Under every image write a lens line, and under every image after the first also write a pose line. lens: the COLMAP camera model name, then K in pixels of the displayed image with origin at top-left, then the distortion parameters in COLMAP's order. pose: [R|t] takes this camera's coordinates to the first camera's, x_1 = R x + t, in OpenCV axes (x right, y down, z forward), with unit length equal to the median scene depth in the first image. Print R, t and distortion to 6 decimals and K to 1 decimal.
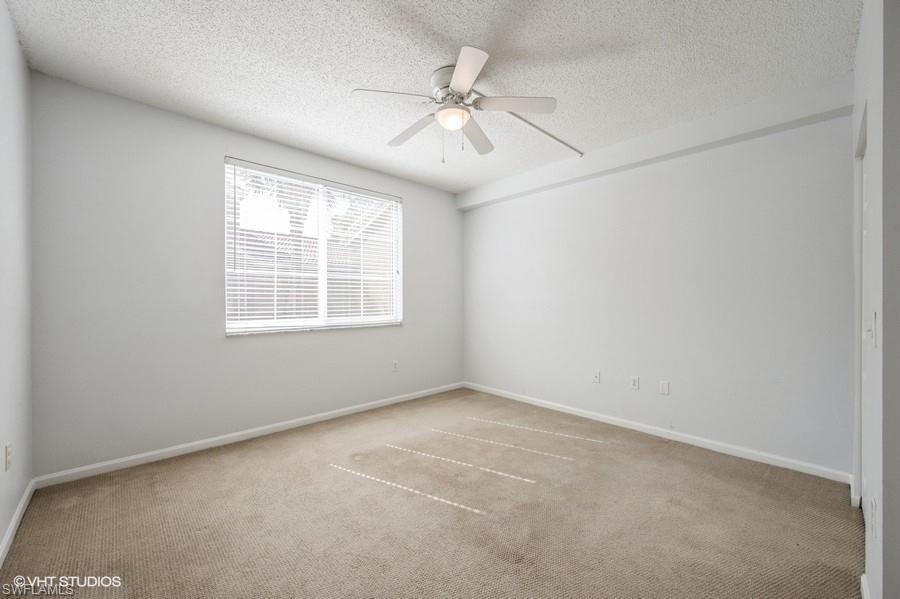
lens RADIAL K [[361.1, 0, 452.3], [0, 361.1, 295.2], [0, 0, 1]] dist [-0.004129, 0.000752]
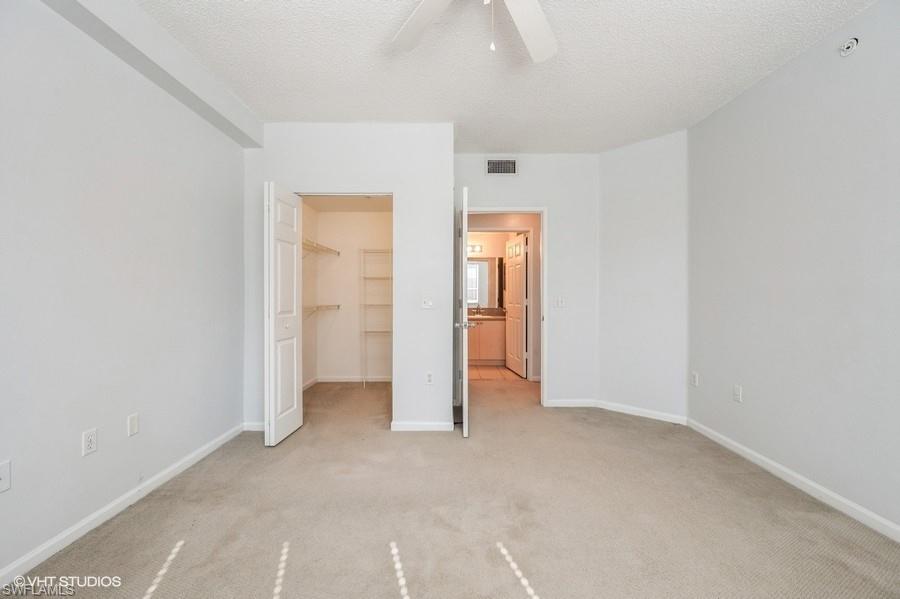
lens RADIAL K [[361.1, 0, 443.6], [0, 361.1, 296.2], [0, 0, 1]] dist [-0.004129, 0.000752]
pose [[-0.715259, -0.000671, 0.698859, -0.278391], [-0.006115, 0.999967, -0.005298, 0.031468], [-0.698833, -0.008063, -0.715240, 1.188060]]
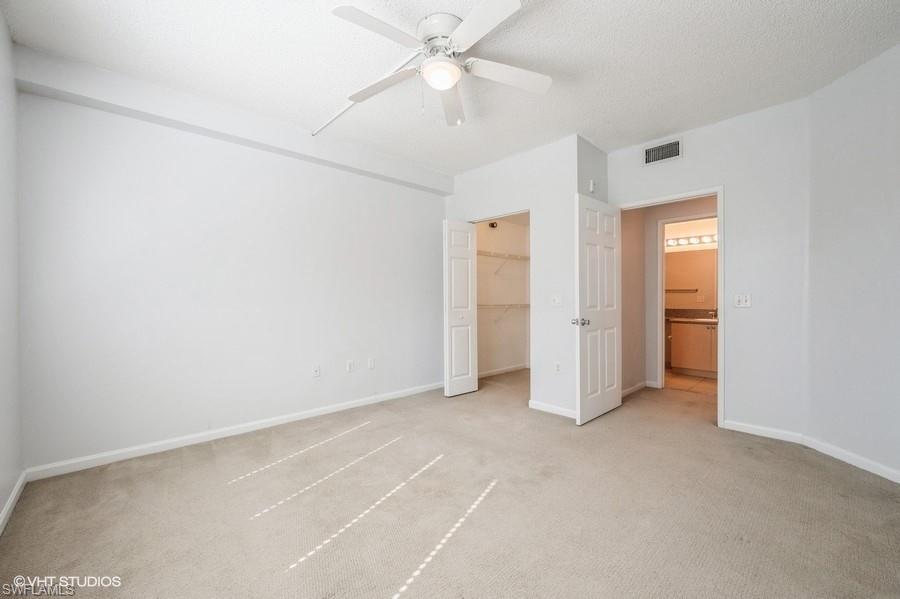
lens RADIAL K [[361.1, 0, 451.3], [0, 361.1, 302.5], [0, 0, 1]] dist [-0.004129, 0.000752]
pose [[0.003591, -0.012020, 0.999921, -0.706853], [-0.003769, 0.999920, 0.012034, 0.037023], [-0.999986, -0.003812, 0.003545, 0.801787]]
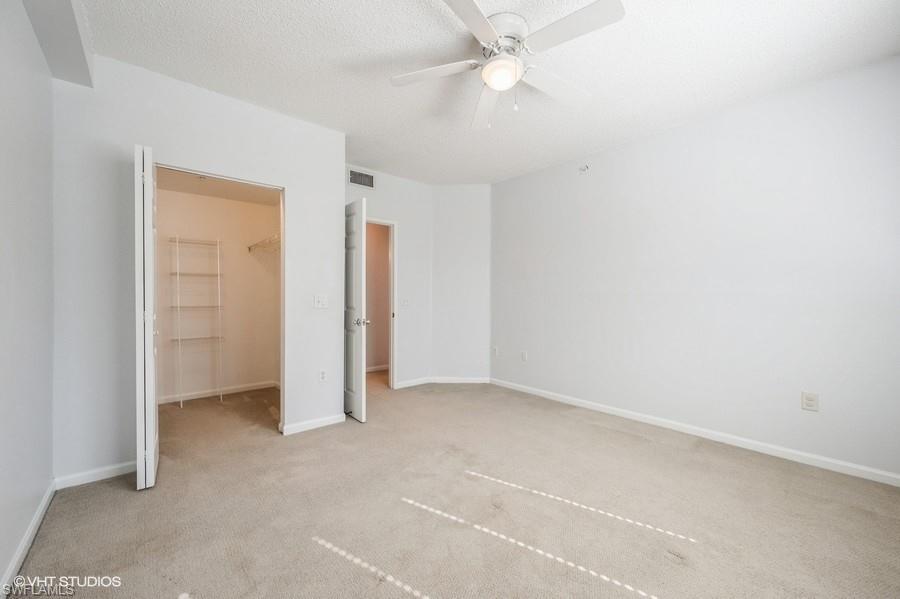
lens RADIAL K [[361.1, 0, 443.7], [0, 361.1, 300.3], [0, 0, 1]] dist [-0.004129, 0.000752]
pose [[-0.998347, -0.004039, 0.057325, 0.070006], [-0.003988, 0.999992, 0.001008, 0.037129], [-0.057328, 0.000778, -0.998355, 1.529336]]
